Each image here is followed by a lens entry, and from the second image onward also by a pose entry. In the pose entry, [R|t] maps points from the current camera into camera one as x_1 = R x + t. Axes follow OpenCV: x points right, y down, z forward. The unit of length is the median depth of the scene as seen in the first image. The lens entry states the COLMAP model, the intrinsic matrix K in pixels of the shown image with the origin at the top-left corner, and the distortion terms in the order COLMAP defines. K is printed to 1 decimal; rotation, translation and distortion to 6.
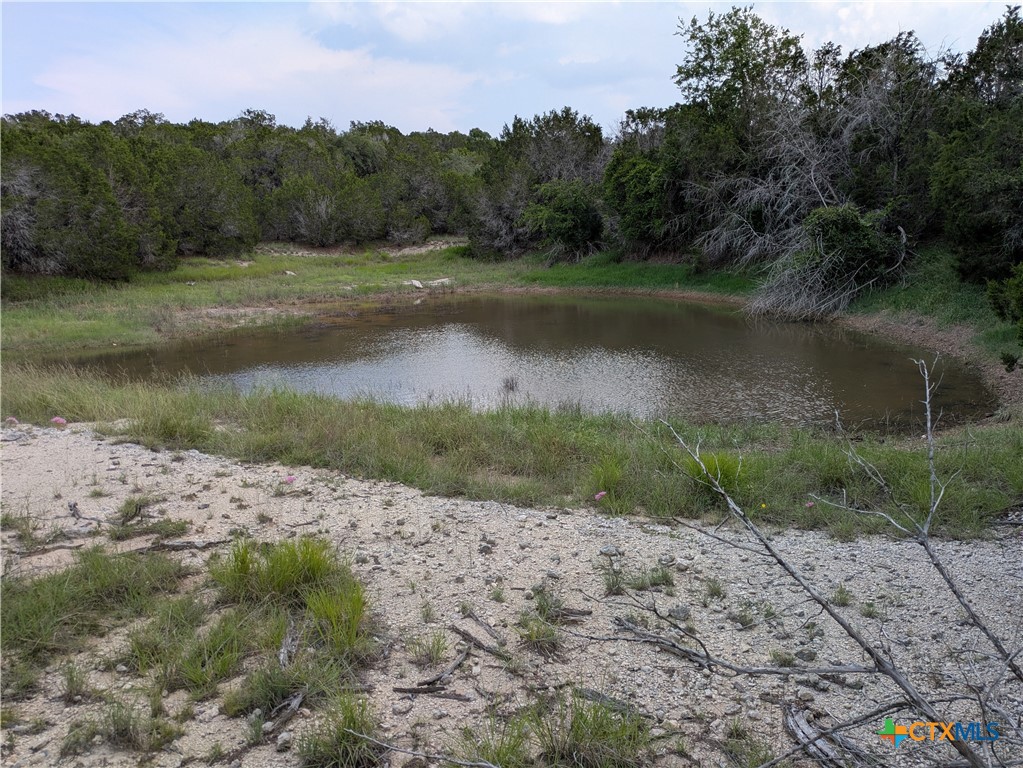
lens RADIAL K [[754.0, 0, 511.9], [0, 754.0, 384.1], [0, 0, 1]] dist [0.001812, -0.003377]
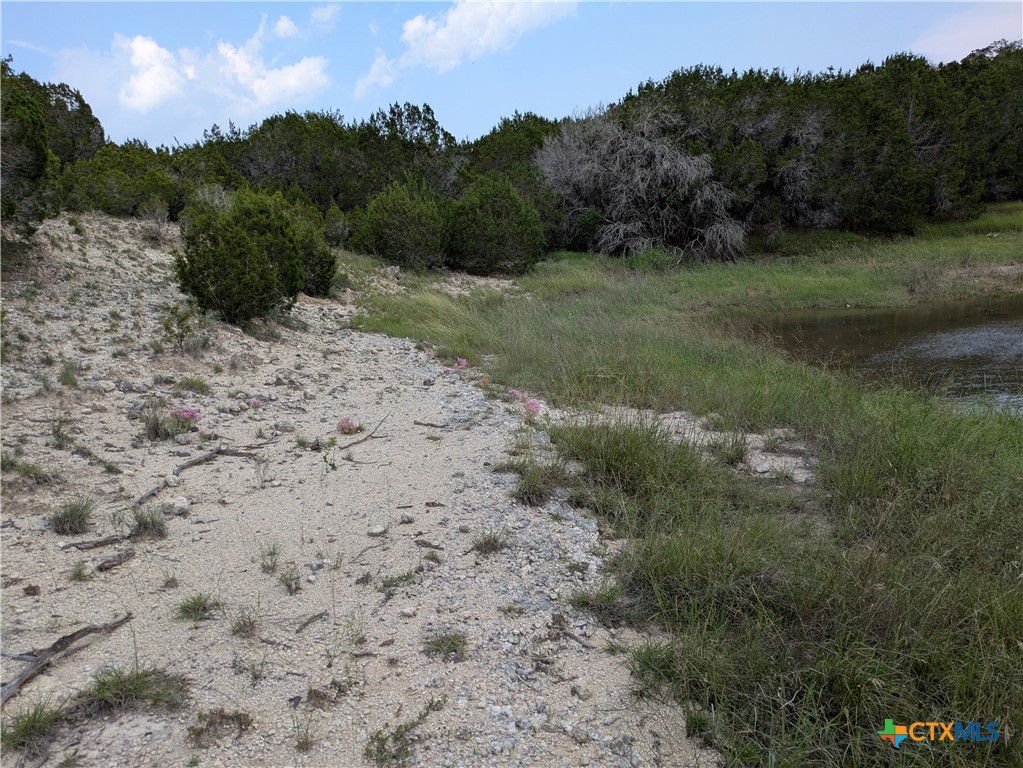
lens RADIAL K [[754.0, 0, 512.4], [0, 754.0, 387.0], [0, 0, 1]] dist [0.001812, -0.003377]
pose [[0.528964, 0.138781, -0.837220, -0.013423], [-0.098058, 0.989925, 0.102141, -0.008816], [0.842960, 0.028067, 0.537244, 0.170333]]
